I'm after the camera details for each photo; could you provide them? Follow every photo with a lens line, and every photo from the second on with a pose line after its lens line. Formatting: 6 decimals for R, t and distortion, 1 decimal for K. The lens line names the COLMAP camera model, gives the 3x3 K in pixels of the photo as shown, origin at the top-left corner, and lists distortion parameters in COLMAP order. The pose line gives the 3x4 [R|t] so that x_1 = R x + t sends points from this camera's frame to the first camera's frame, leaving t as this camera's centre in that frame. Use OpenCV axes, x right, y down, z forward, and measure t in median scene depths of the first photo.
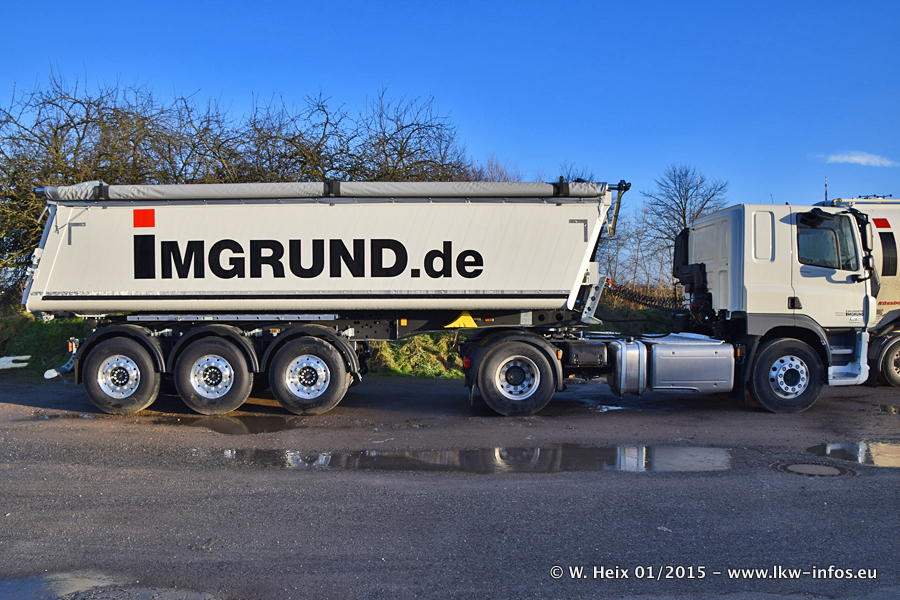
lens RADIAL K [[723.8, 0, 434.8], [0, 723.8, 305.8], [0, 0, 1]] dist [-0.138975, 0.078557]
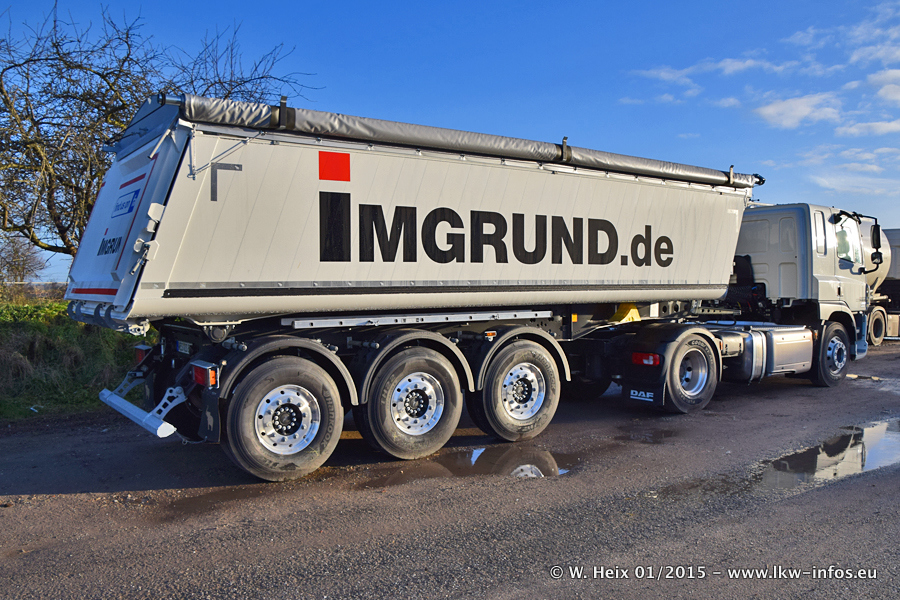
lens RADIAL K [[759.6, 0, 442.7], [0, 759.6, 307.1], [0, 0, 1]] dist [-0.111156, -0.008399]
pose [[0.817189, -0.020852, 0.575993, -0.723044], [0.010397, 0.999716, 0.021440, -0.011049], [-0.576276, -0.011532, 0.817174, 0.388655]]
